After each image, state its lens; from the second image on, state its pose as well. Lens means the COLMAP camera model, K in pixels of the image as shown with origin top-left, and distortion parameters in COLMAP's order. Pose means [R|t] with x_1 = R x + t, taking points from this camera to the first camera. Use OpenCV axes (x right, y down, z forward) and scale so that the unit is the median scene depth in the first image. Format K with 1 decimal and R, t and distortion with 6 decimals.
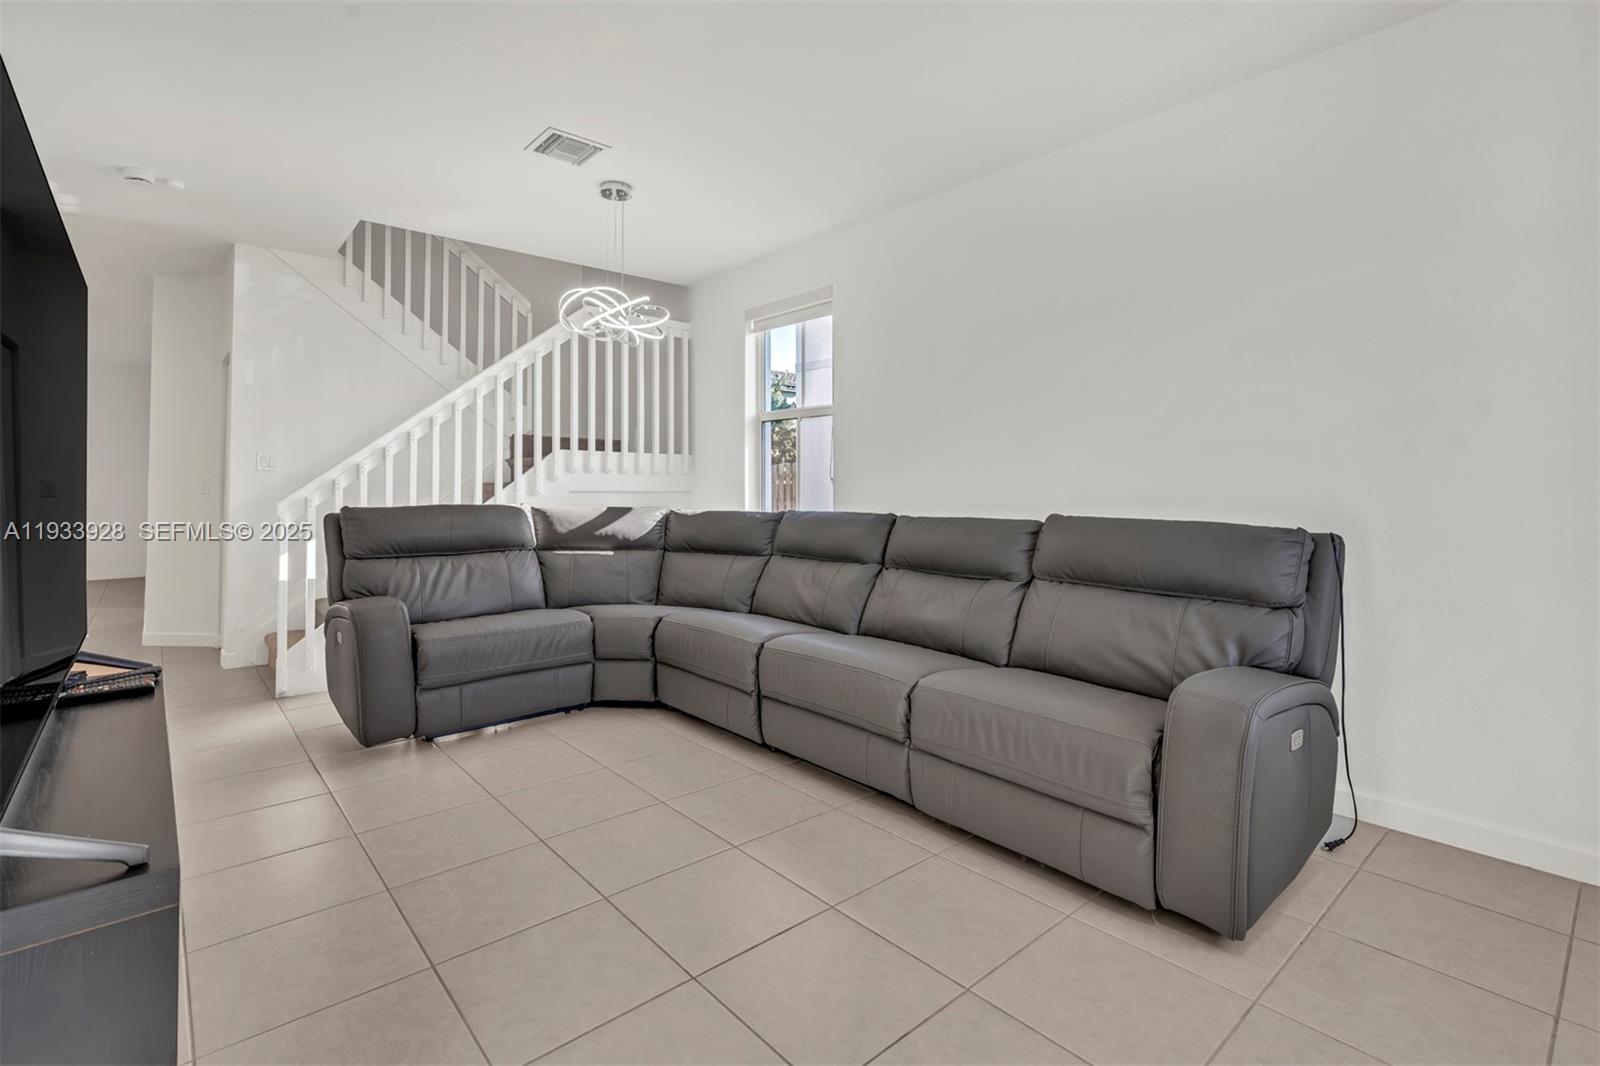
lens RADIAL K [[751.6, 0, 799.7], [0, 751.6, 478.3], [0, 0, 1]] dist [-0.003696, 0.000094]
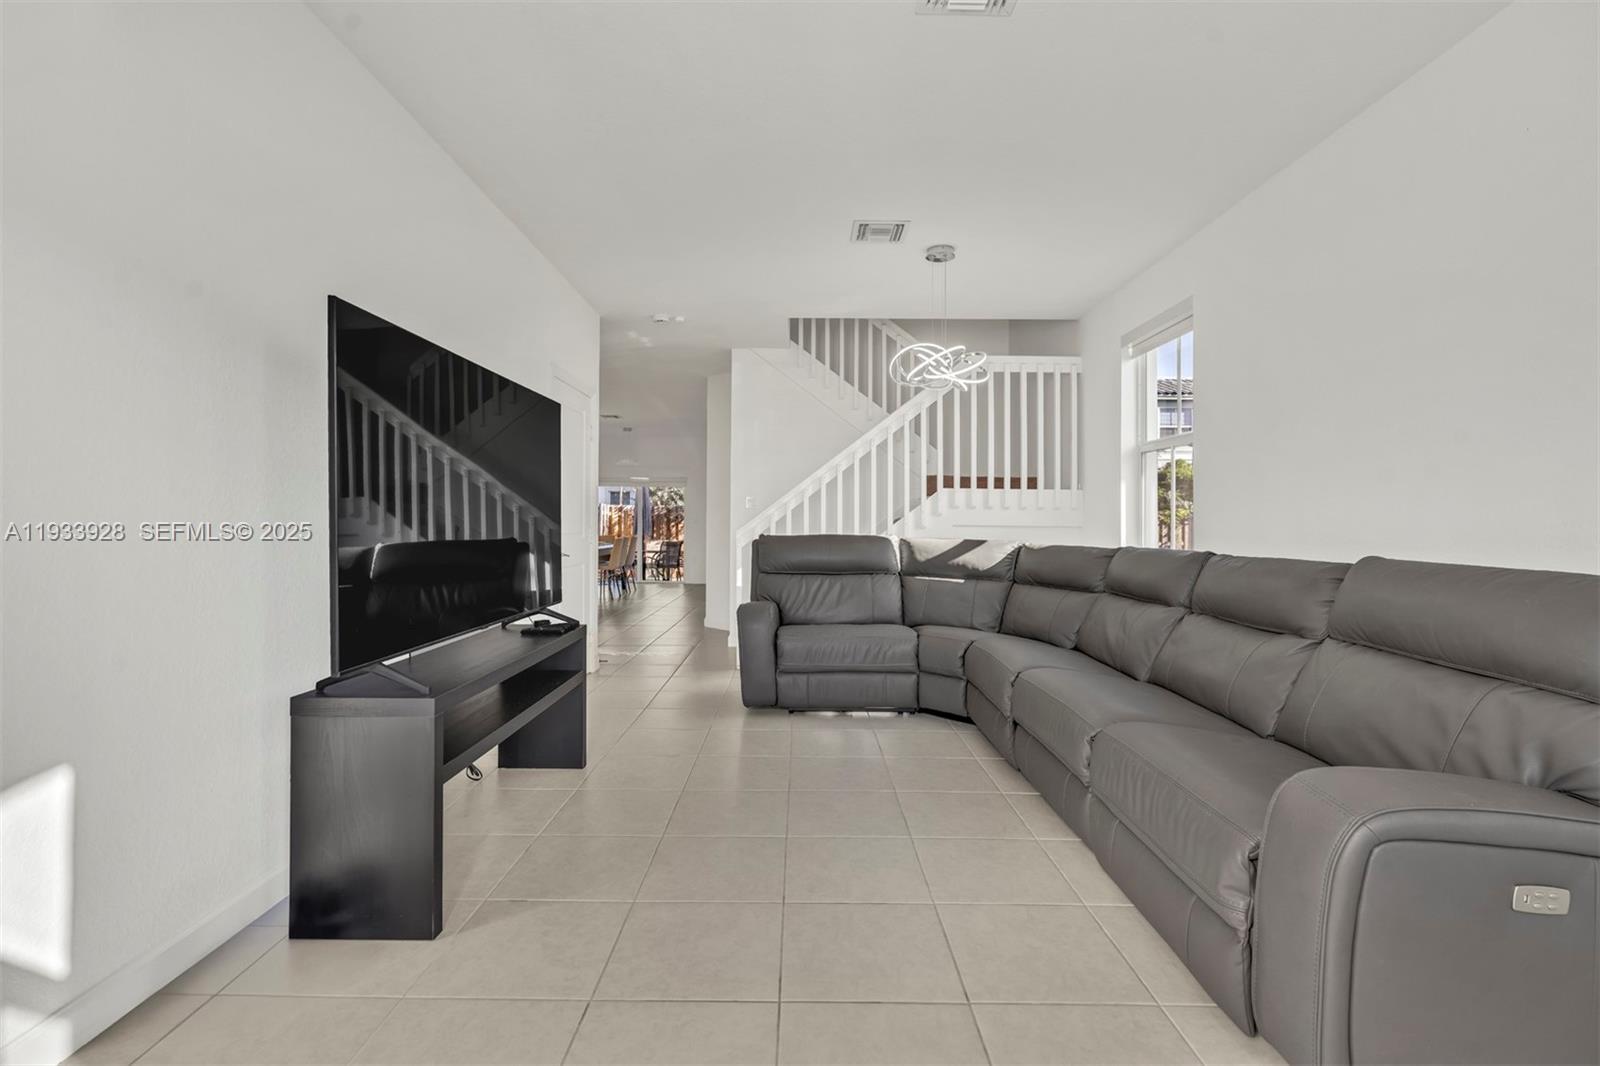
lens RADIAL K [[727.7, 0, 794.0], [0, 727.7, 534.8], [0, 0, 1]] dist [-0.002657, 0.000714]
pose [[0.748688, 0.016154, -0.662726, 0.292172], [0.000312, 0.999694, 0.024721, 0.005355], [0.662923, -0.018715, 0.748454, 0.044203]]
